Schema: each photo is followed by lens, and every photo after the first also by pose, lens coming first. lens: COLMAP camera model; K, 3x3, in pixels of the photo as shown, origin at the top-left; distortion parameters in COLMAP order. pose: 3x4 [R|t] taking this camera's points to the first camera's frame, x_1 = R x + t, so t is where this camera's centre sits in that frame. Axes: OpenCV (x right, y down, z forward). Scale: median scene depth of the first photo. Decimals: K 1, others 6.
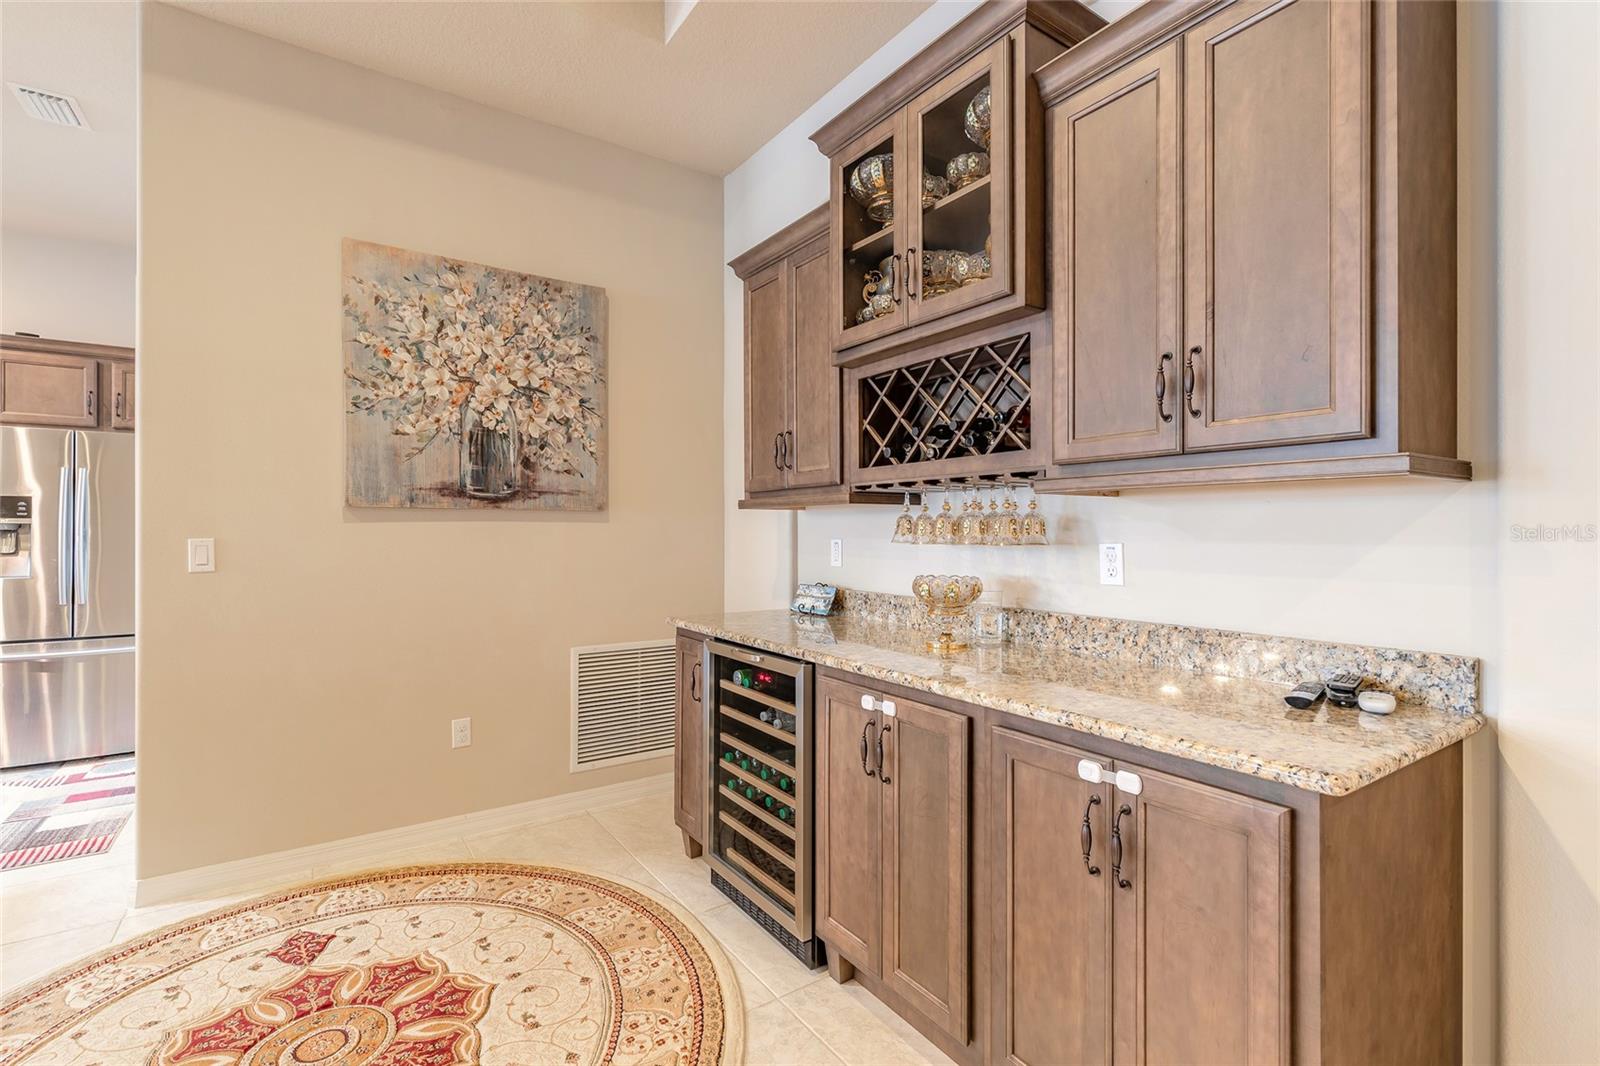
lens RADIAL K [[720.3, 0, 796.9], [0, 720.3, 532.2], [0, 0, 1]] dist [-0.000142, -0.000256]
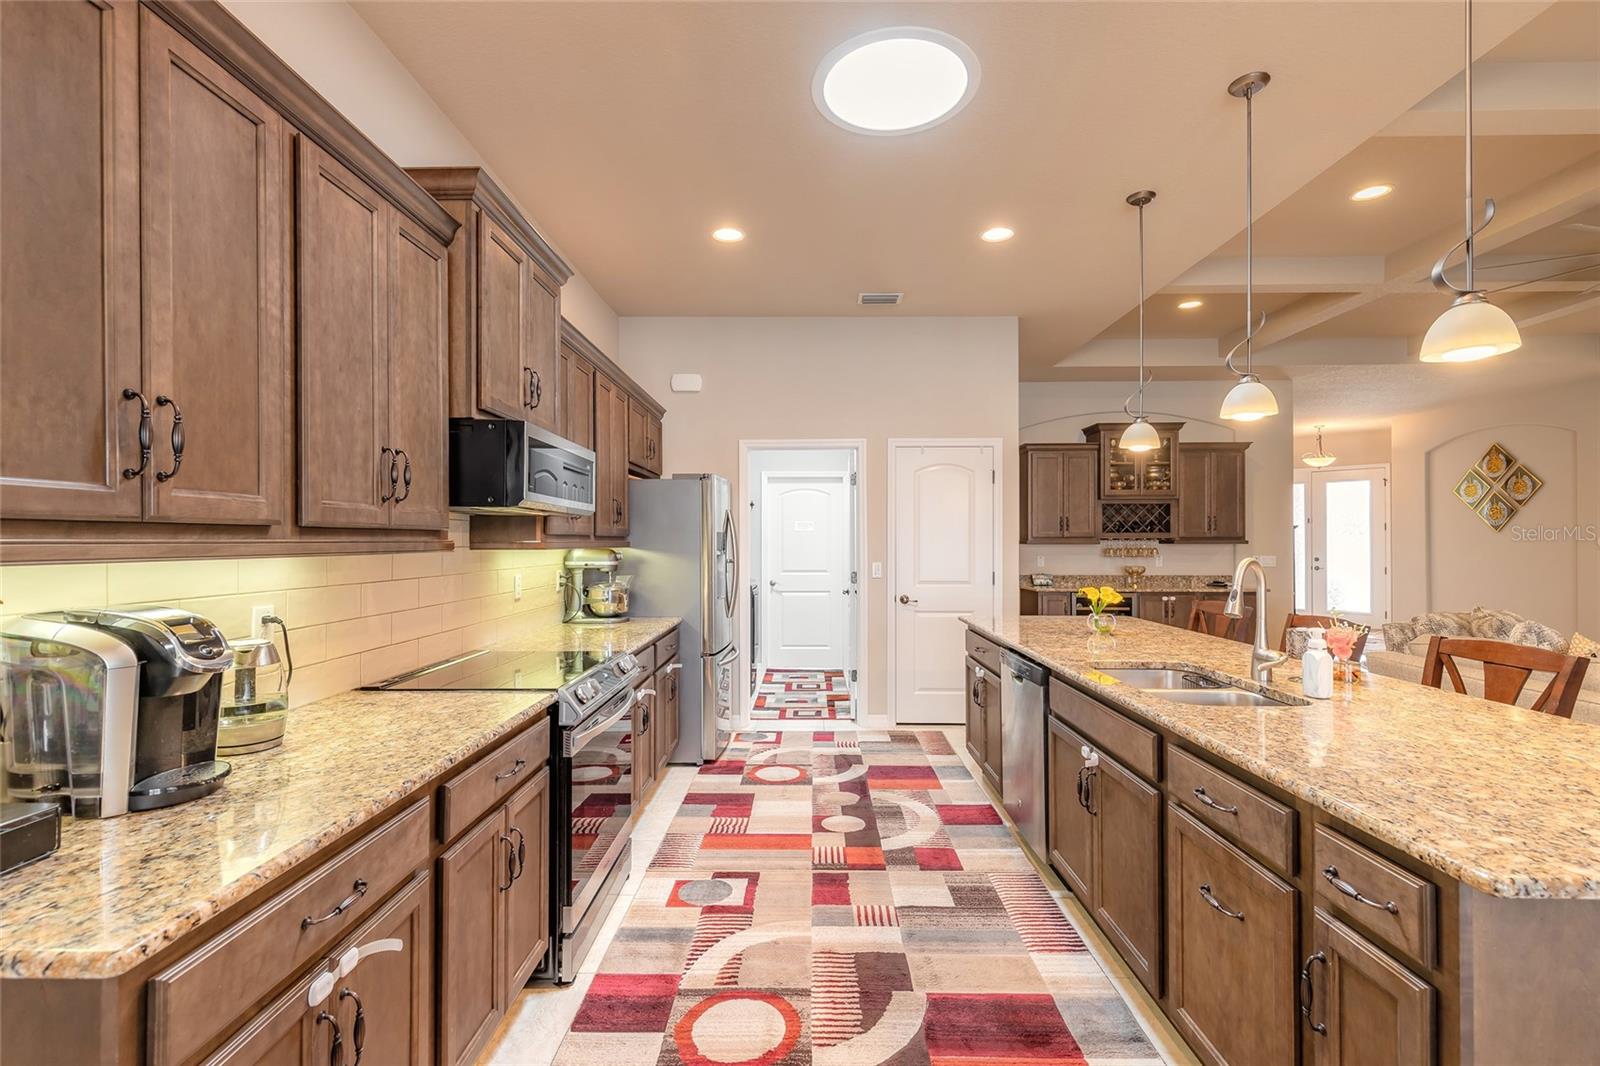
lens RADIAL K [[720.3, 0, 800.2], [0, 720.3, 535.4], [0, 0, 1]] dist [-0.000142, -0.000256]
pose [[0.567112, 0.002295, 0.823637, -3.556715], [0.002311, 0.999988, -0.004378, -0.075256], [-0.823637, 0.004386, 0.567100, 0.362896]]
